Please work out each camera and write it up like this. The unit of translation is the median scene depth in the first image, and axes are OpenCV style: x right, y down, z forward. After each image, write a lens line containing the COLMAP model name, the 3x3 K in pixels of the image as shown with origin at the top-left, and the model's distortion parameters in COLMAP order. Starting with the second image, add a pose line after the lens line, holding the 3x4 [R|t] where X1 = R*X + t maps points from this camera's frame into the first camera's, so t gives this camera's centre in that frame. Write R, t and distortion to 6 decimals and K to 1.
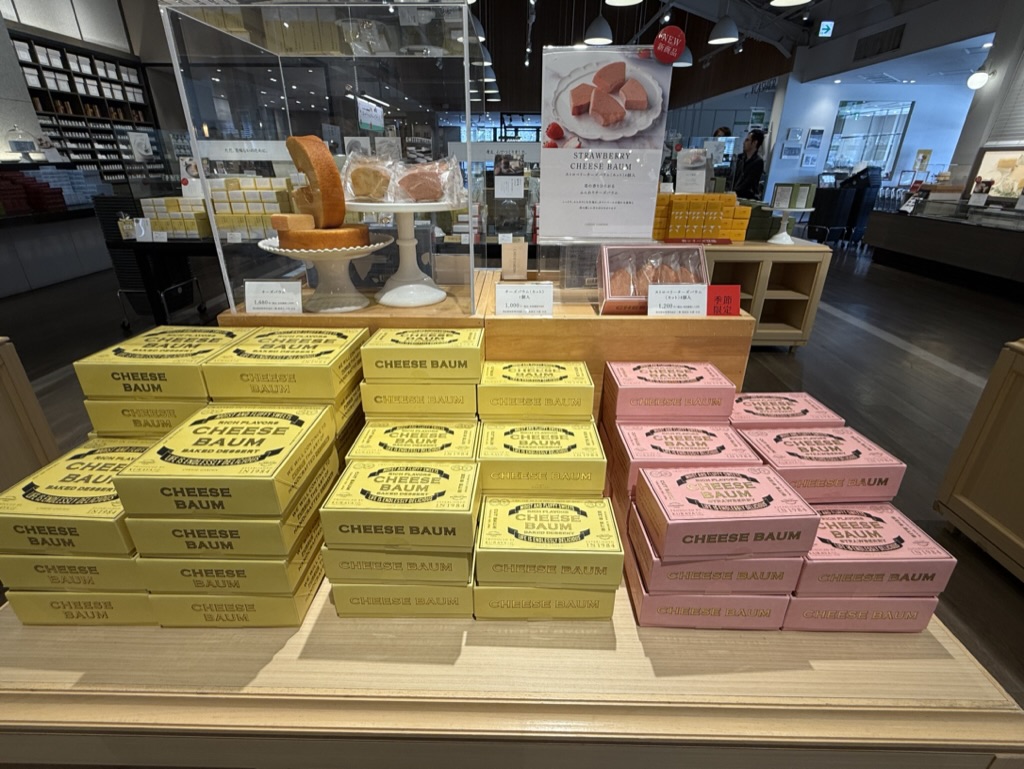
lens RADIAL K [[494.2, 0, 512.0], [0, 494.2, 384.5], [0, 0, 1]] dist [0.000861, 0.000959]
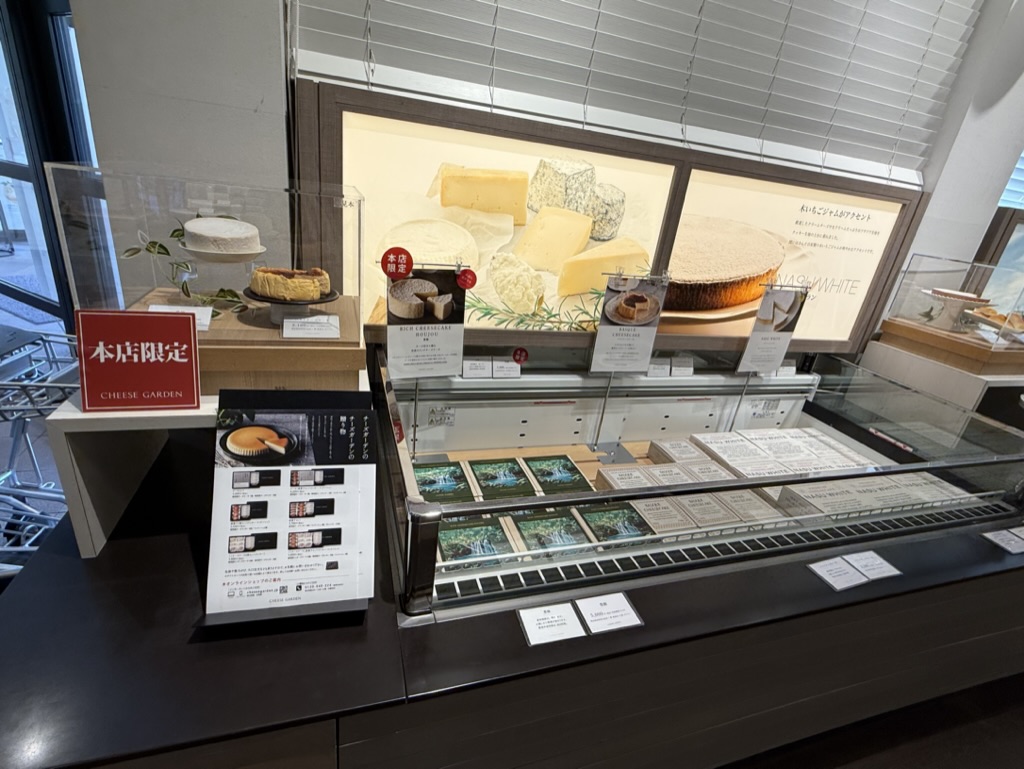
lens RADIAL K [[494.2, 0, 512.0], [0, 494.2, 384.5], [0, 0, 1]] dist [0.000861, 0.000959]
pose [[-0.322302, -0.402101, 0.856993, 0.744088], [0.271519, 0.827997, 0.490610, -0.461976], [-0.906862, 0.390814, -0.157687, 1.017058]]
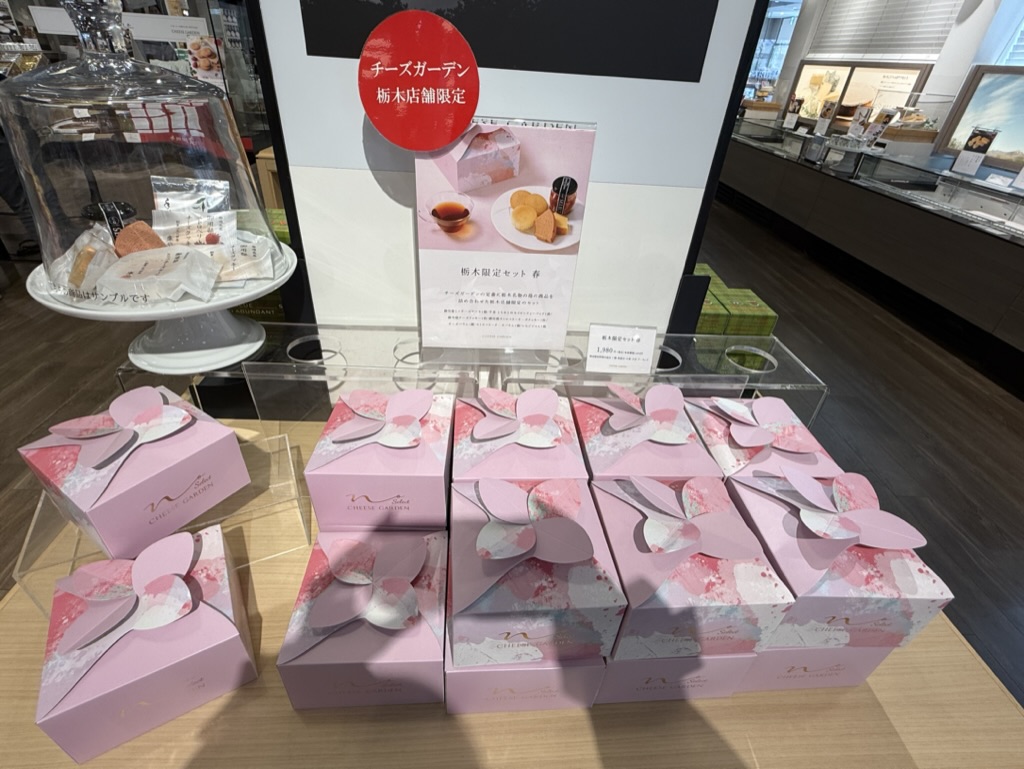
lens RADIAL K [[494.2, 0, 512.0], [0, 494.2, 384.5], [0, 0, 1]] dist [0.000861, 0.000959]
pose [[0.996561, 0.007867, 0.082491, 0.340999], [-0.021586, 0.985761, 0.166760, -0.022585], [-0.080005, -0.167967, 0.982541, 0.031313]]
